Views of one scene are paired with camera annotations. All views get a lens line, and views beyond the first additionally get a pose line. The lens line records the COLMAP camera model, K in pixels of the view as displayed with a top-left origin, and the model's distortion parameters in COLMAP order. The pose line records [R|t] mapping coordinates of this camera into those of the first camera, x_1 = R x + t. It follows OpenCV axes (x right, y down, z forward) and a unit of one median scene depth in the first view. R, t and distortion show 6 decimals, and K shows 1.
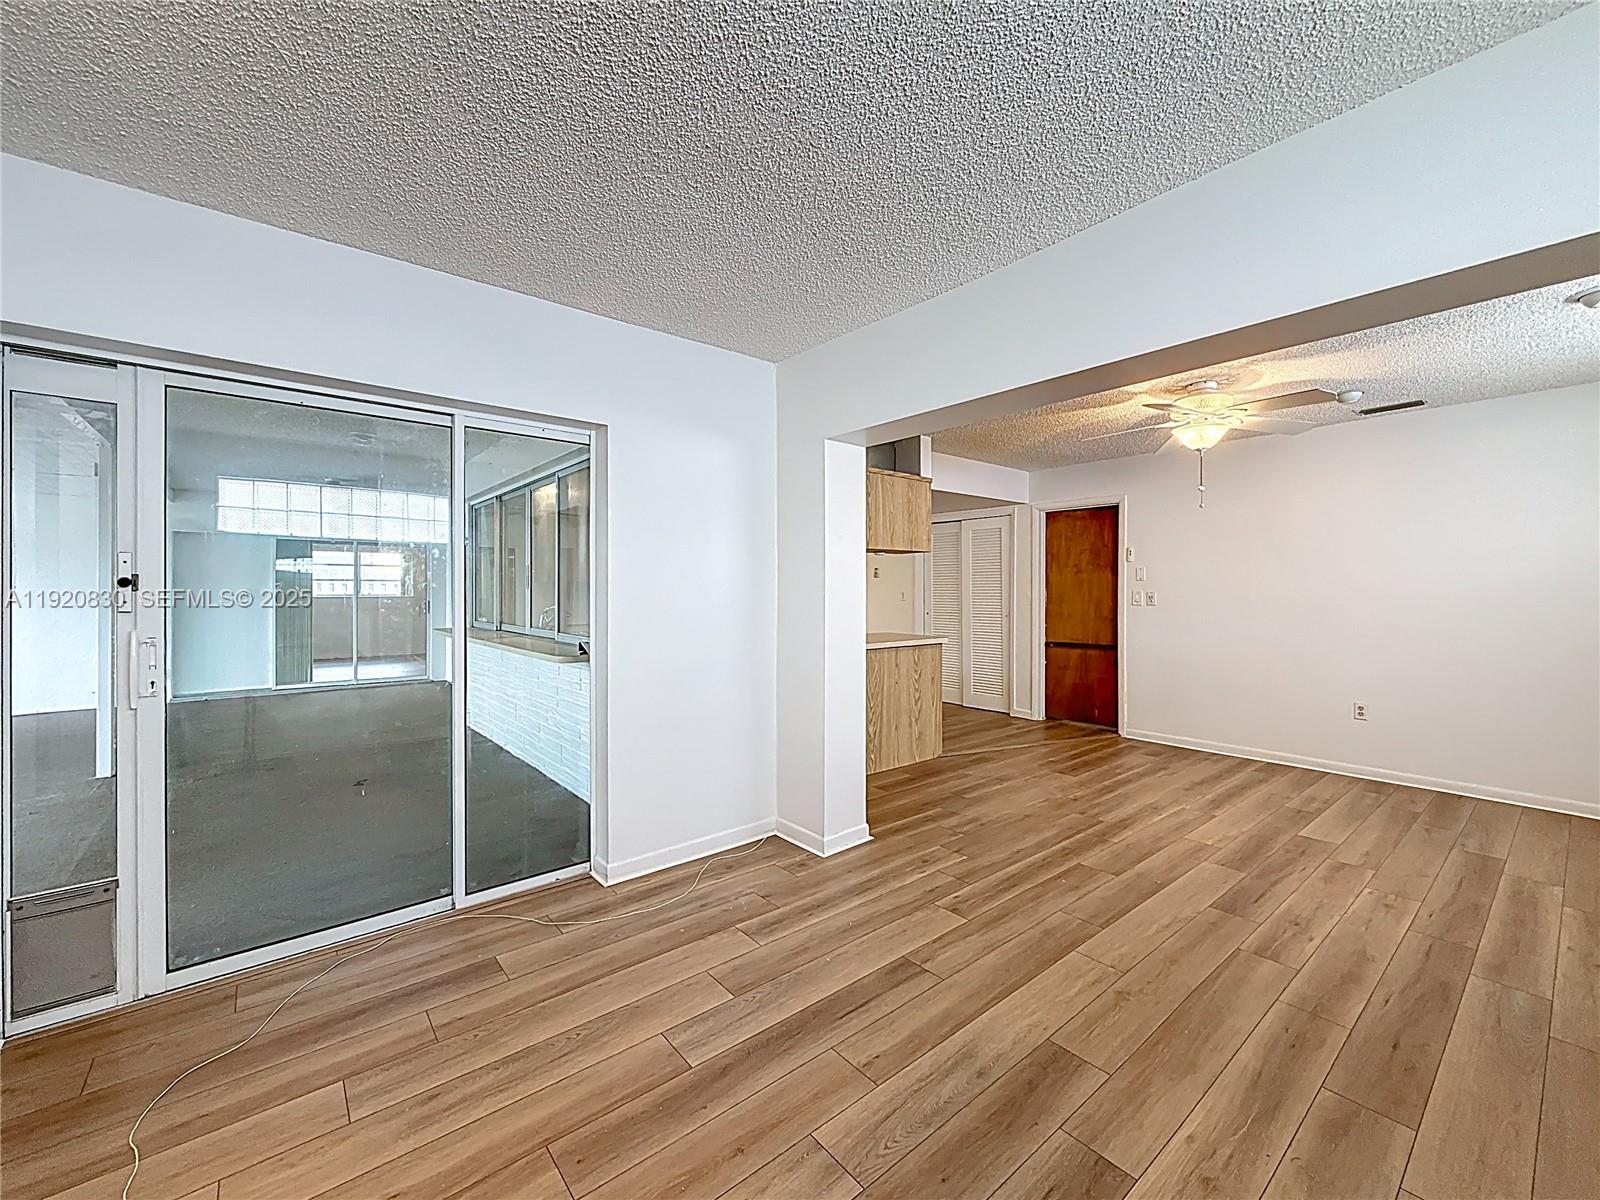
lens RADIAL K [[651.5, 0, 800.0], [0, 651.5, 600.0], [0, 0, 1]] dist [-0.000489, -0.000110]
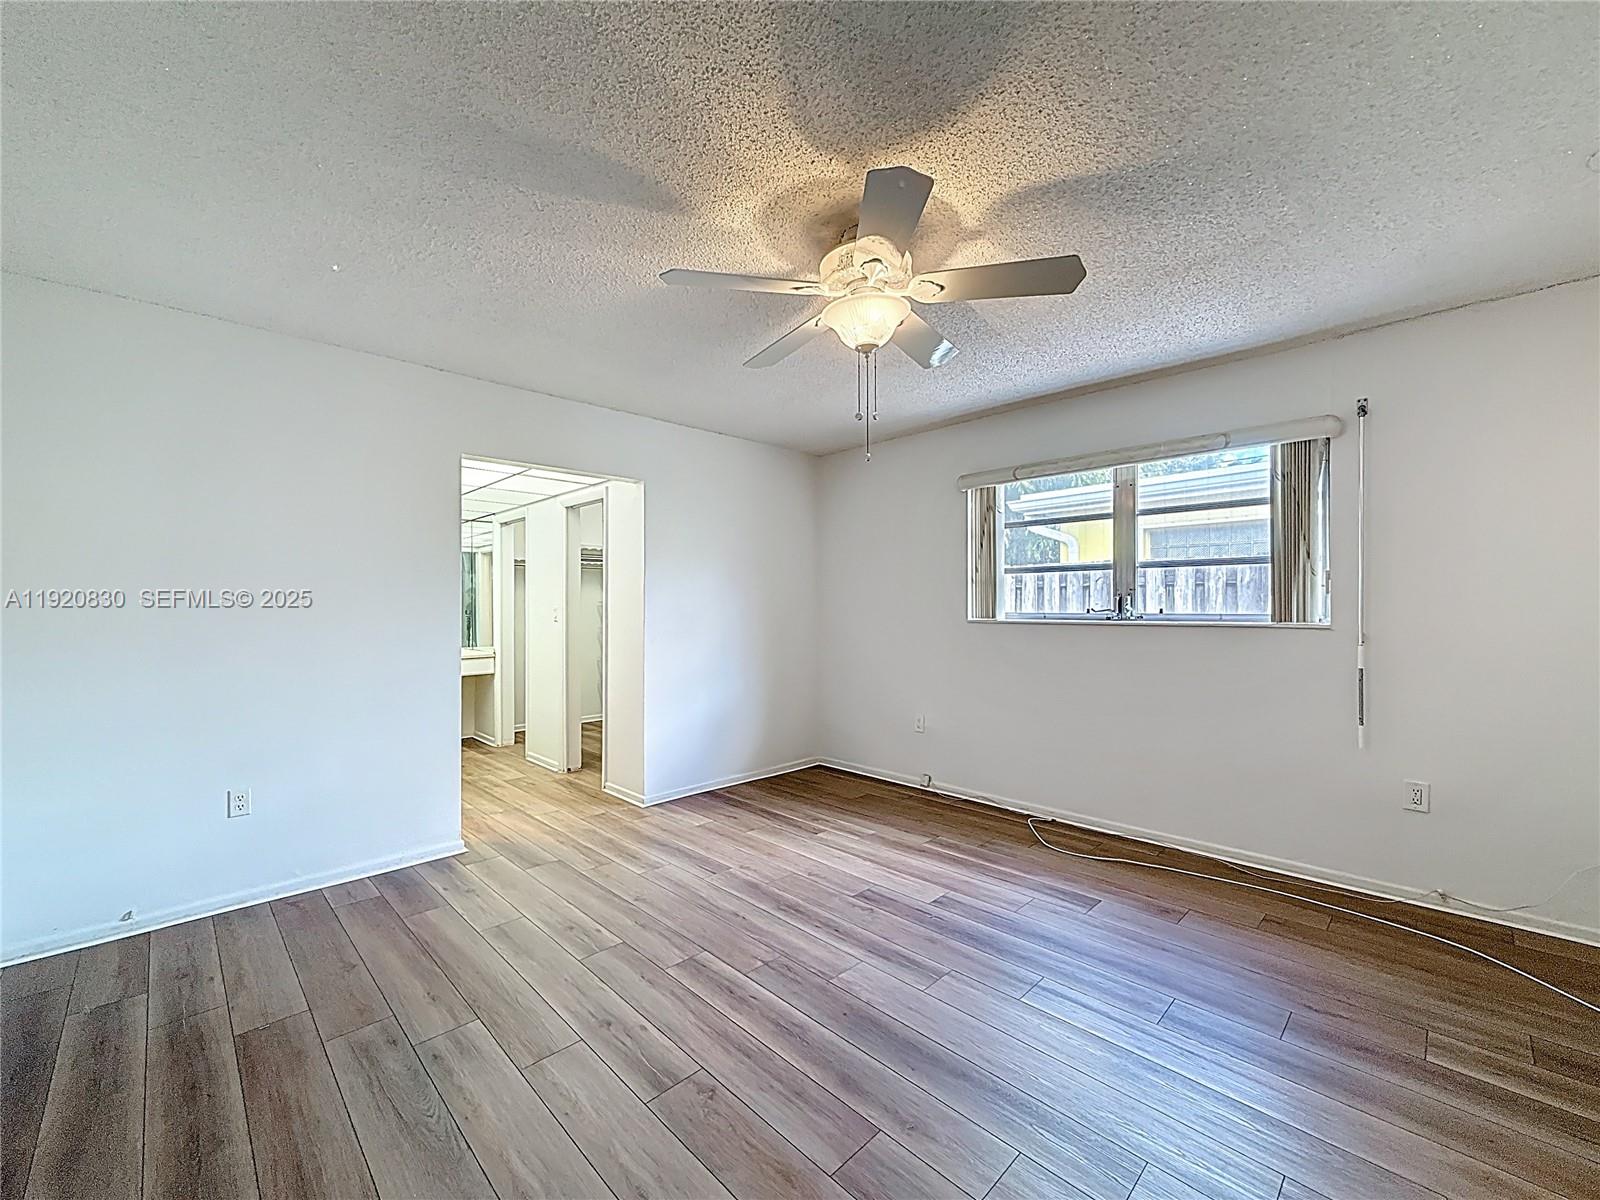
lens RADIAL K [[651.5, 0, 800.0], [0, 651.5, 600.0], [0, 0, 1]] dist [-0.000489, -0.000110]
pose [[0.086862, -0.008634, -0.996183, -0.408212], [-0.005098, 0.999945, -0.009111, -0.012064], [0.996207, 0.005870, 0.086813, 0.833725]]
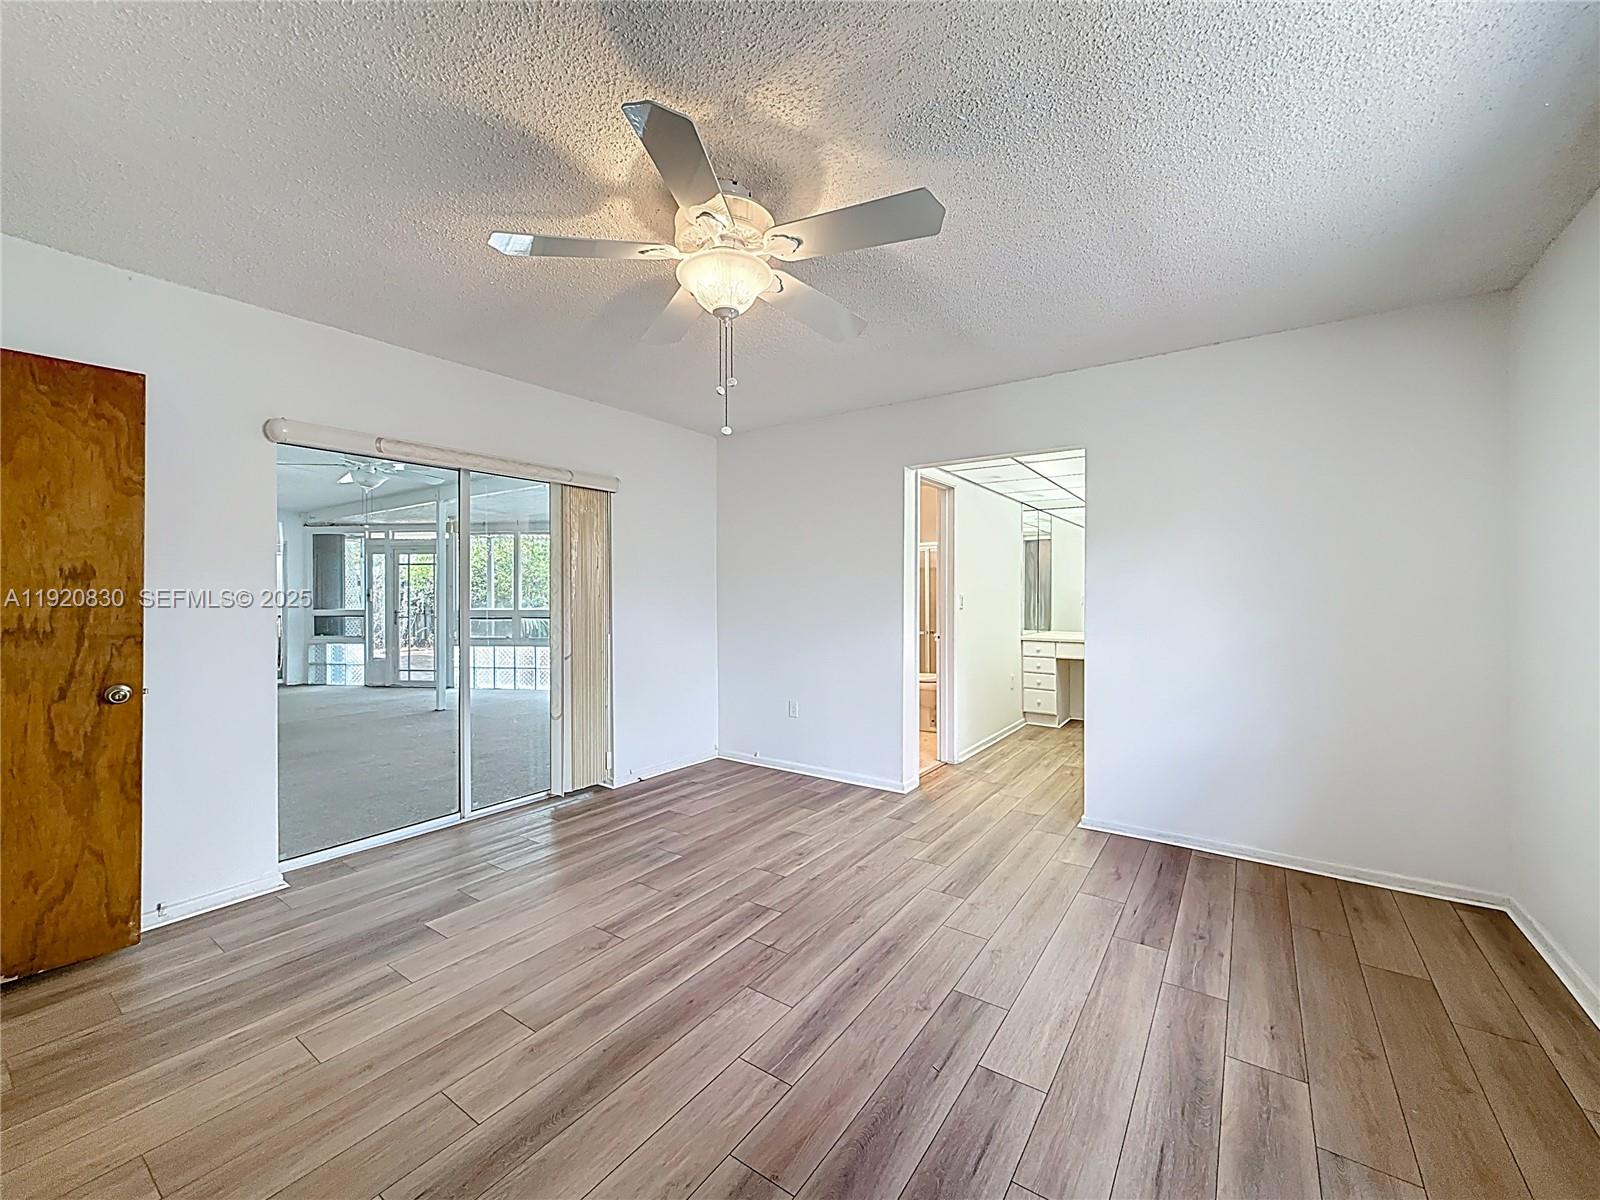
lens RADIAL K [[651.5, 0, 800.0], [0, 651.5, 600.0], [0, 0, 1]] dist [-0.000489, -0.000110]
pose [[-0.962336, 0.003184, -0.271844, -0.727865], [-0.002912, 0.999753, 0.022017, -0.016315], [0.271847, 0.021980, -0.962089, 1.249517]]
